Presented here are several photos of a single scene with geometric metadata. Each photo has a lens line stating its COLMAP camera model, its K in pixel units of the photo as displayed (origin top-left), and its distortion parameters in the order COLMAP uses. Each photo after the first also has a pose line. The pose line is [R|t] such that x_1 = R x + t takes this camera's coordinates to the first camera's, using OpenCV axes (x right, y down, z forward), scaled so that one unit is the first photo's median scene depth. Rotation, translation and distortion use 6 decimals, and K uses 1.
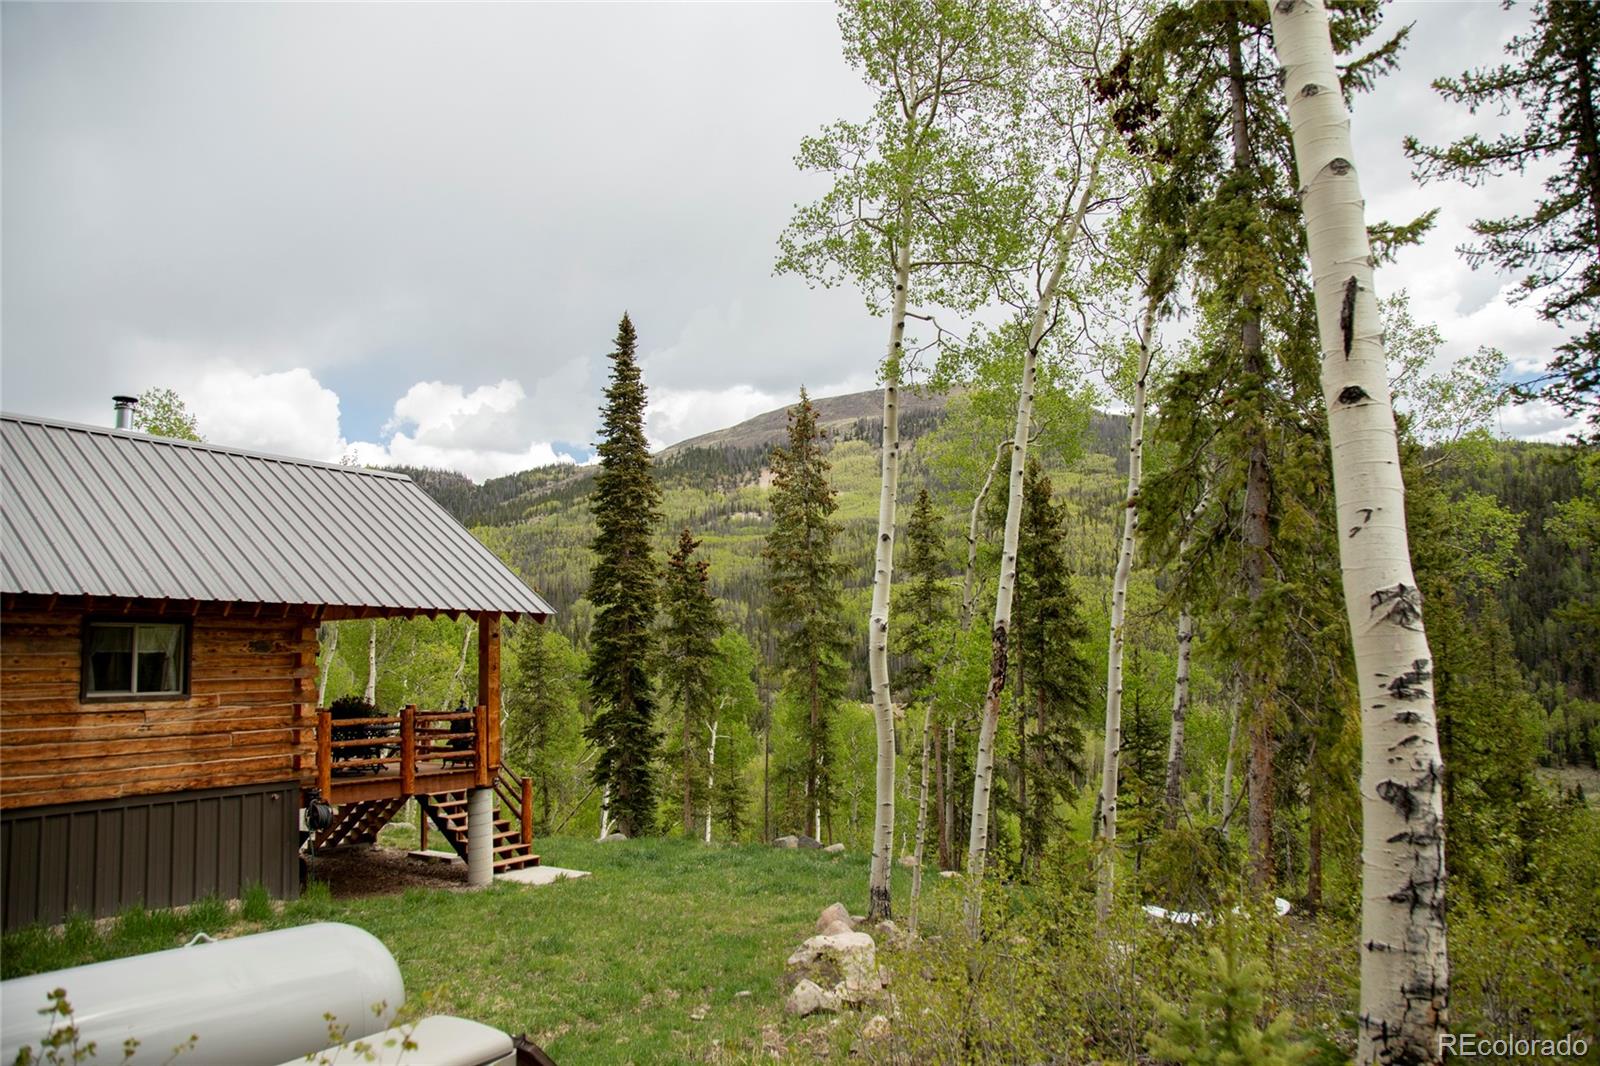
lens RADIAL K [[1068.4, 0, 804.6], [0, 1068.4, 540.1], [0, 0, 1]] dist [-0.103373, 0.056646]
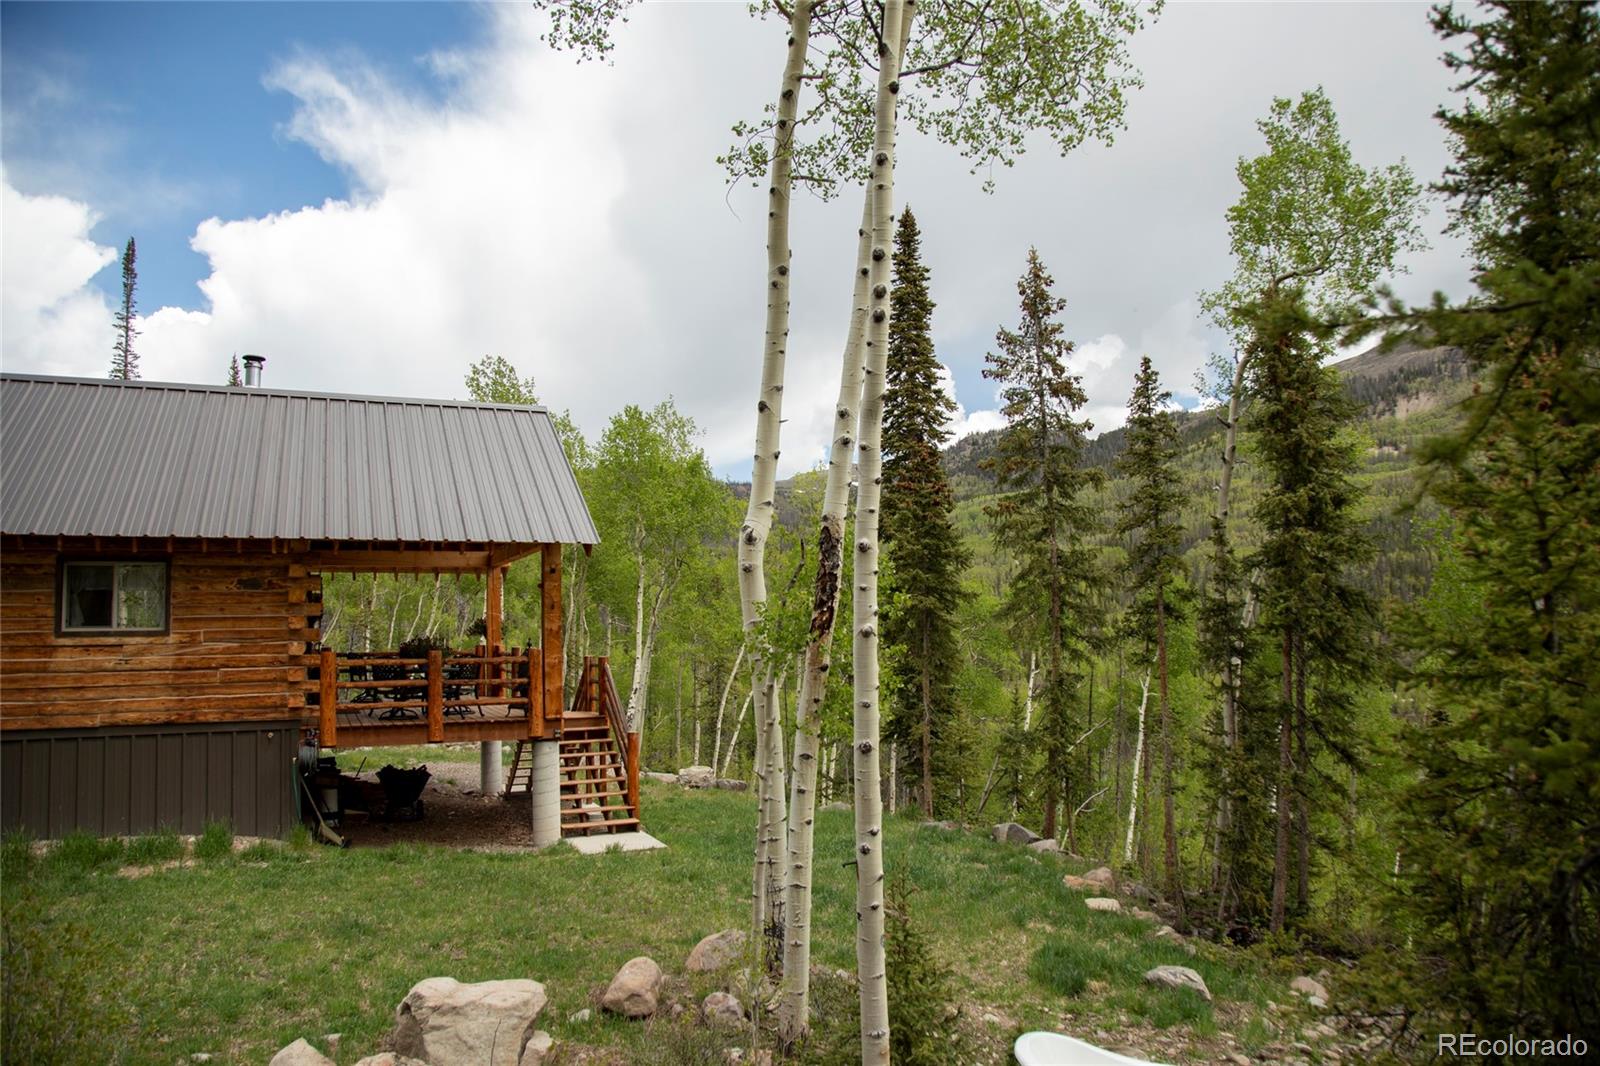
lens RADIAL K [[1062.0, 0, 808.6], [0, 1062.0, 546.1], [0, 0, 1]] dist [-0.102819, 0.053876]
pose [[0.845762, -0.032719, -0.532557, 0.479142], [0.059408, 0.997687, 0.033051, 0.069221], [0.530243, -0.059591, 0.845749, 0.477336]]
